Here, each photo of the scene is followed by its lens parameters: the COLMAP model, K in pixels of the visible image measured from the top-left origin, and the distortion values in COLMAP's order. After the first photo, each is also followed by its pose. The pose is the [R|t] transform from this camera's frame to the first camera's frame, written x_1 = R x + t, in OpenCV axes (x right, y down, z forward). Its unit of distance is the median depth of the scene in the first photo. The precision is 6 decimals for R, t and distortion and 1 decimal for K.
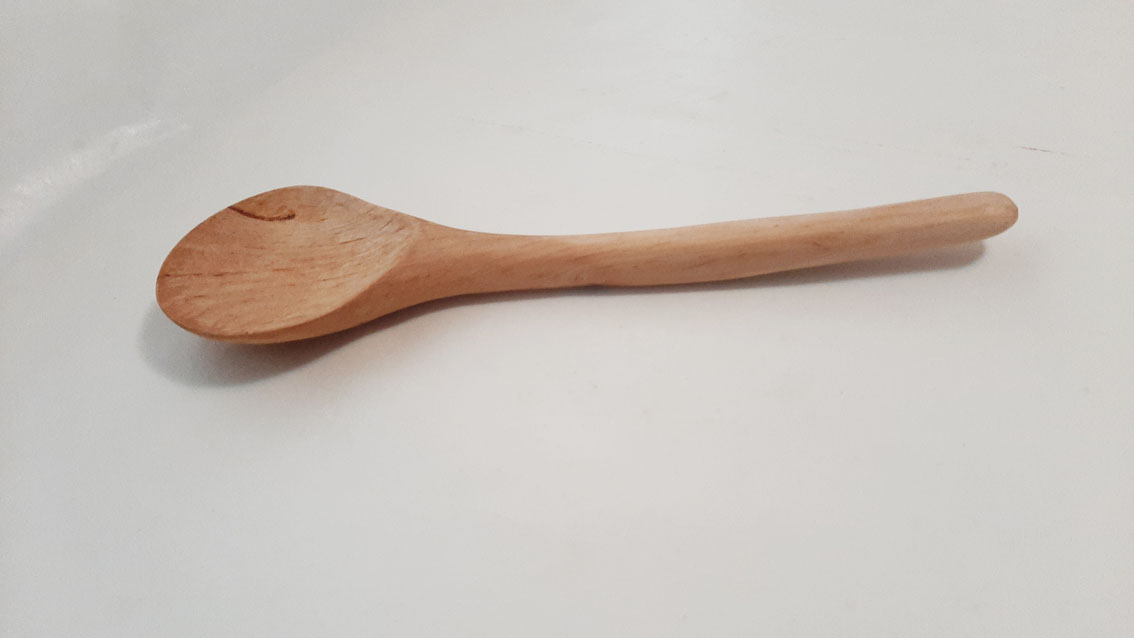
lens RADIAL K [[922.1, 0, 572.2], [0, 922.1, 318.9], [0, 0, 1]] dist [0.004070, -0.007088]
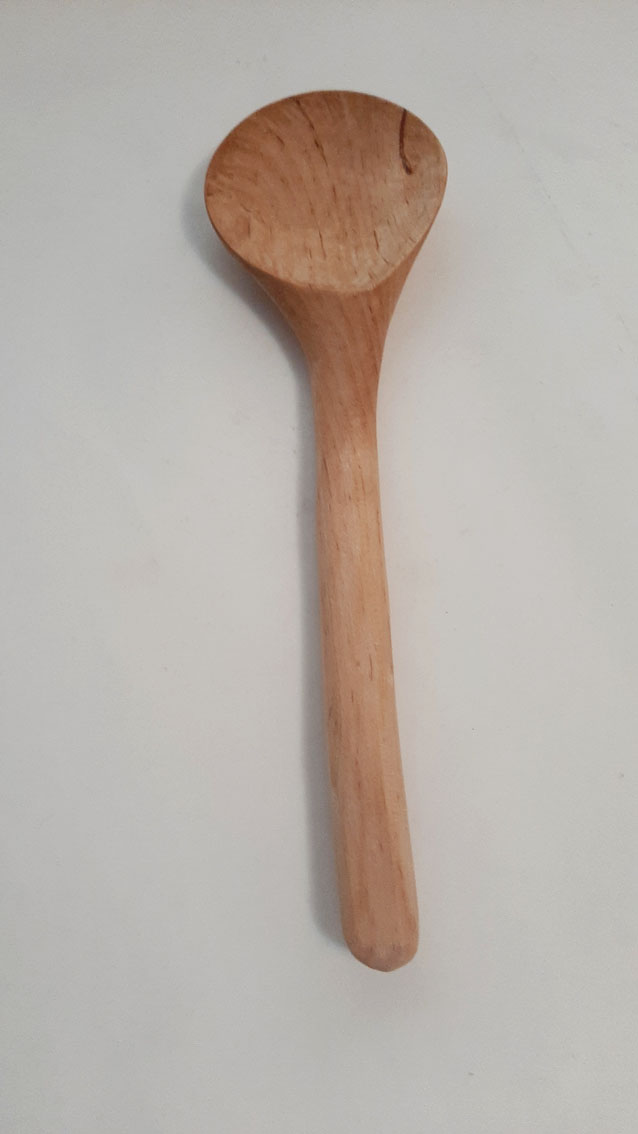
lens RADIAL K [[922.1, 0, 322.2], [0, 922.1, 566.4], [0, 0, 1]] dist [0.004070, -0.007088]
pose [[0.137319, 0.952413, -0.272128, 0.328750], [-0.642328, 0.294757, 0.707484, -0.620624], [0.754028, 0.077645, 0.652237, 0.374347]]
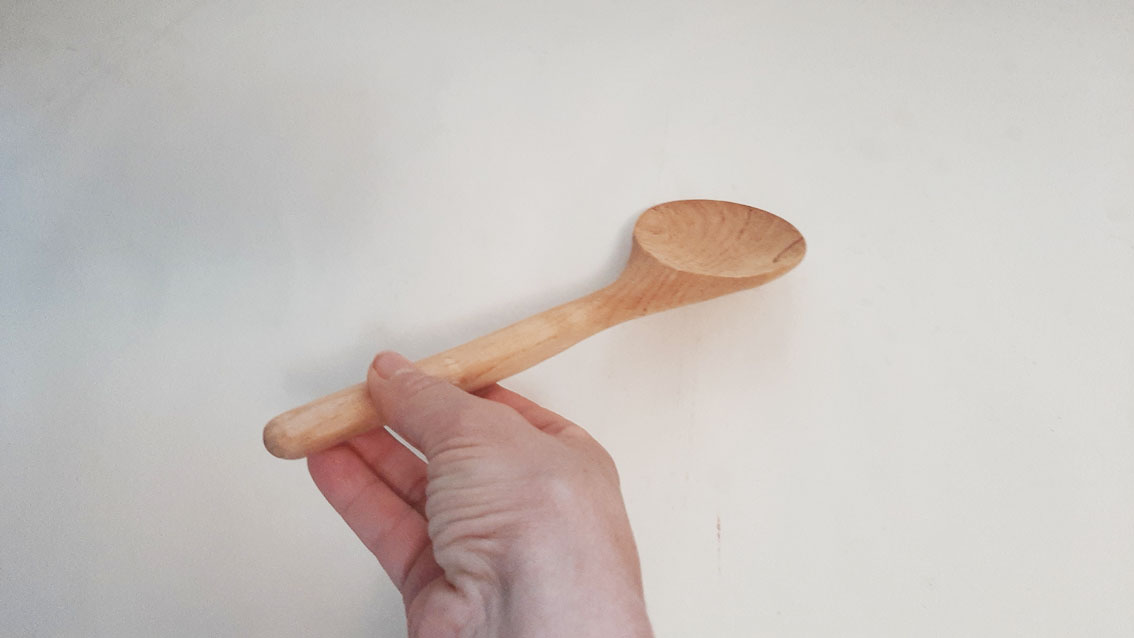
lens RADIAL K [[922.1, 0, 566.2], [0, 922.1, 318.9], [0, 0, 1]] dist [0.004070, -0.007088]
pose [[-0.639295, 0.467993, -0.610151, 0.734106], [-0.501069, 0.348358, 0.792197, -0.996894], [0.583294, 0.812175, 0.011793, 0.919155]]
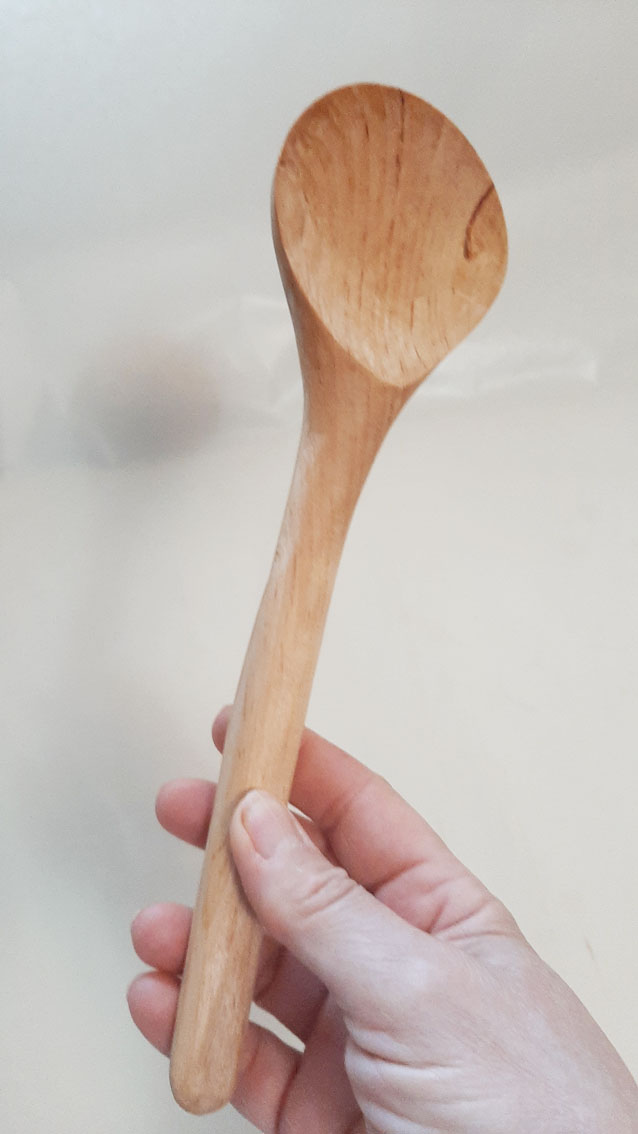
lens RADIAL K [[922.1, 0, 318.0], [0, 922.1, 562.7], [0, 0, 1]] dist [0.004070, -0.007088]
pose [[-0.213873, 0.975651, -0.048609, 0.045561], [-0.926972, -0.187000, 0.325198, -0.326980], [0.308190, 0.114610, 0.944396, 0.194262]]
